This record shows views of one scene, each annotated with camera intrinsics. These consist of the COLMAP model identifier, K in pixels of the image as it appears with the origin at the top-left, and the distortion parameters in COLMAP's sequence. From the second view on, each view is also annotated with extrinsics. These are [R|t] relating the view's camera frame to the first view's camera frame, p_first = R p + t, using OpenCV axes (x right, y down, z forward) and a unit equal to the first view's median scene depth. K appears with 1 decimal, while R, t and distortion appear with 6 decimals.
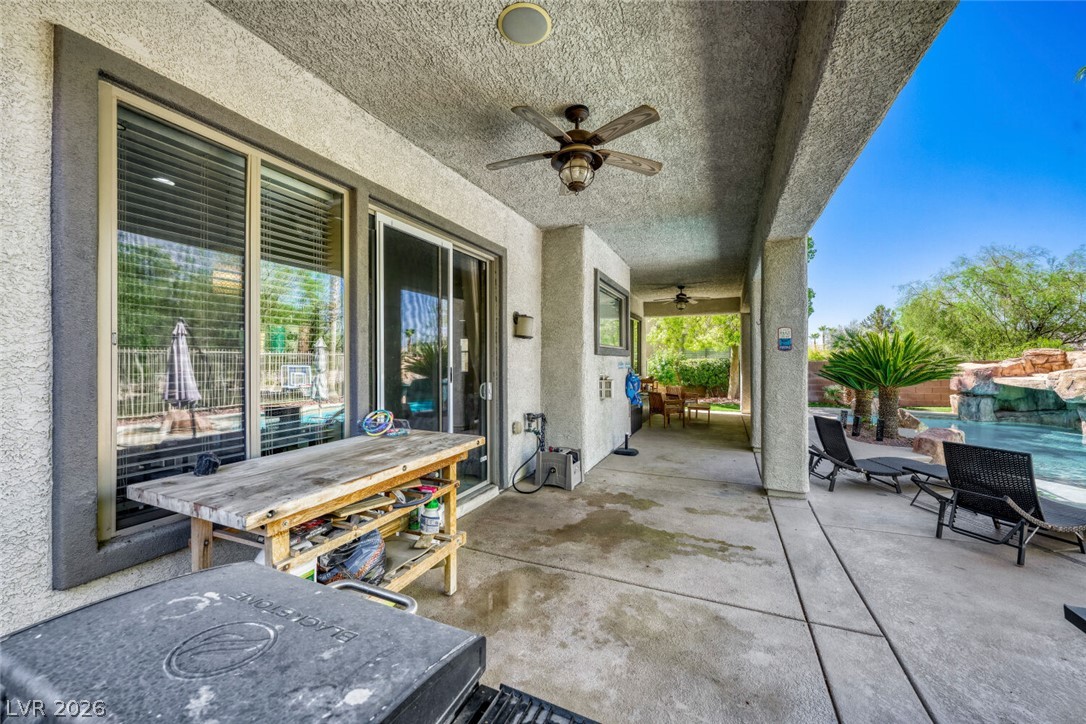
lens RADIAL K [[428.4, 0, 534.3], [0, 428.4, 362.9], [0, 0, 1]] dist [-0.006386, 0.000909]
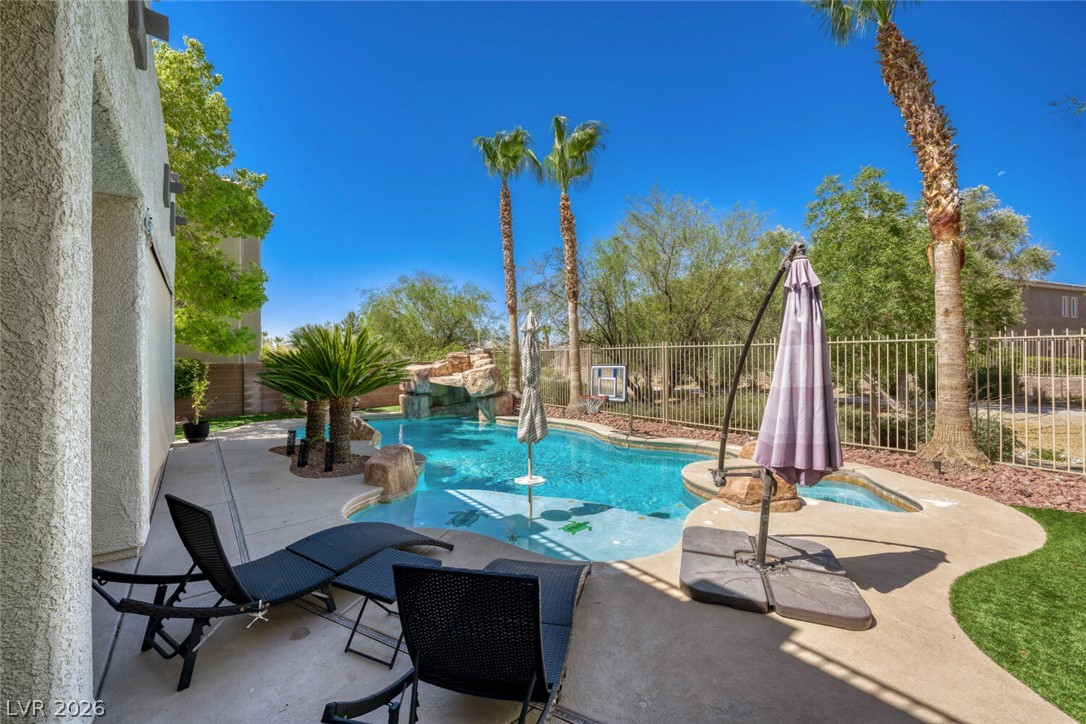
lens RADIAL K [[428.4, 0, 543.4], [0, 428.4, 361.2], [0, 0, 1]] dist [-0.006386, 0.000909]
pose [[0.453979, -0.000484, 0.891012, 0.222088], [0.002734, 0.999996, -0.000850, -0.006485], [-0.891008, 0.002822, 0.453979, 0.230509]]
